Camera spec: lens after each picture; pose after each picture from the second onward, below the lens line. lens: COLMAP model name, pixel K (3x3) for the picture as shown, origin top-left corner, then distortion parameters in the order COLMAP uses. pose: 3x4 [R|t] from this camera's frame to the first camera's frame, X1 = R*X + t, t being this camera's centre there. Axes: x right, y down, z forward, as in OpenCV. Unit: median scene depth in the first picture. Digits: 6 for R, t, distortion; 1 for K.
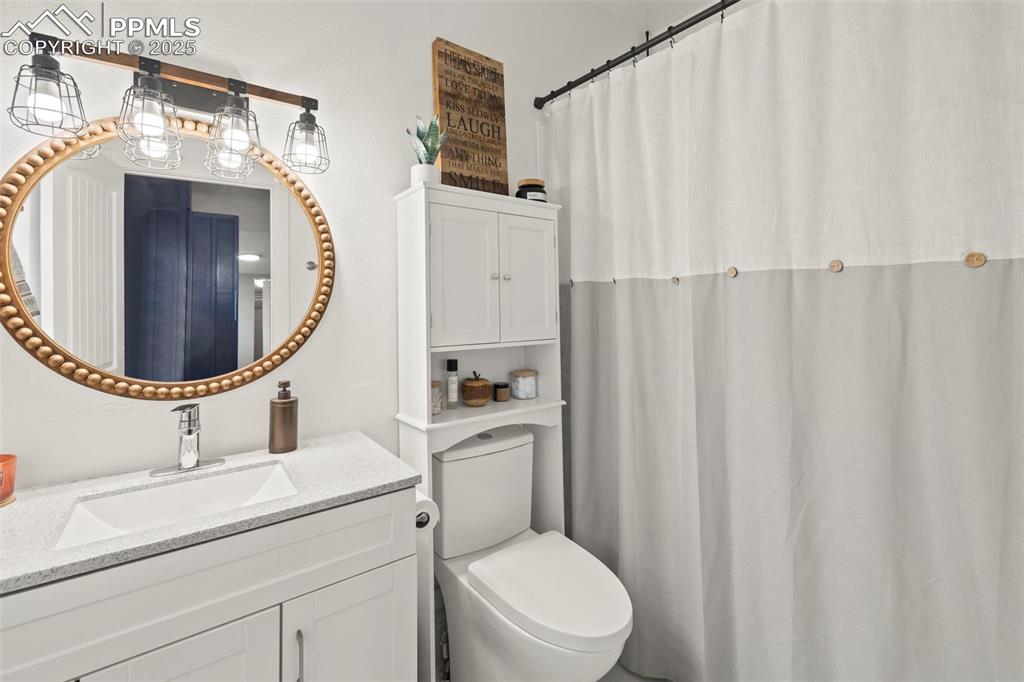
lens RADIAL K [[441.6, 0, 478.5], [0, 441.6, 293.3], [0, 0, 1]] dist [-0.005448, 0.000565]
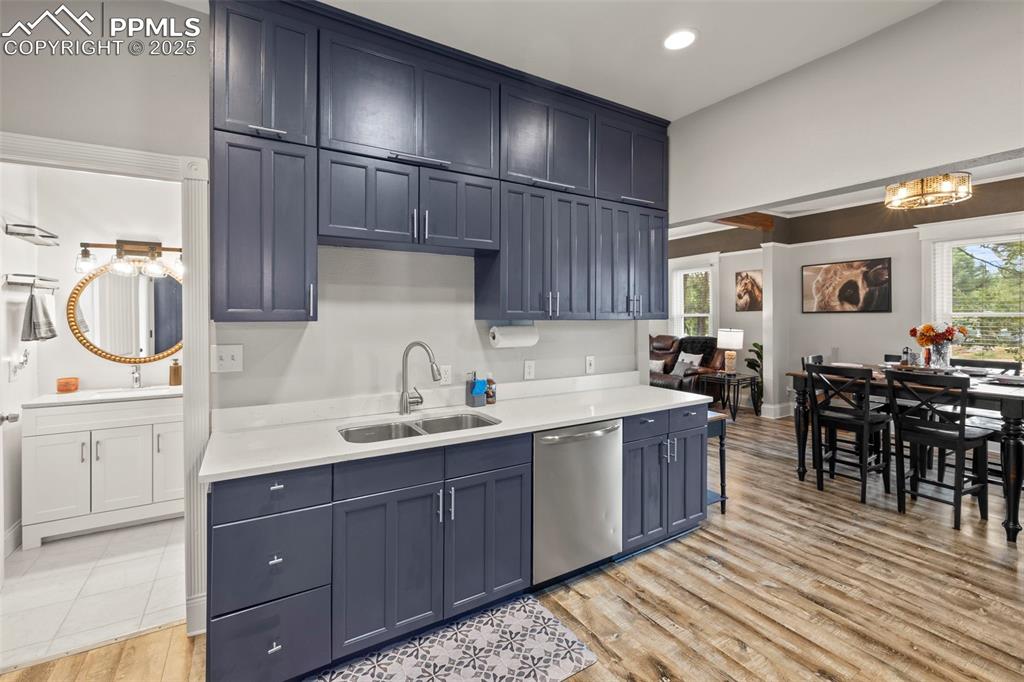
lens RADIAL K [[441.6, 0, 508.4], [0, 441.6, 319.2], [0, 0, 1]] dist [-0.005448, 0.000565]
pose [[0.995107, 0.002715, -0.098771, 2.152152], [-0.001690, 0.999944, 0.010460, -0.078818], [0.098793, -0.010241, 0.995055, -1.688263]]
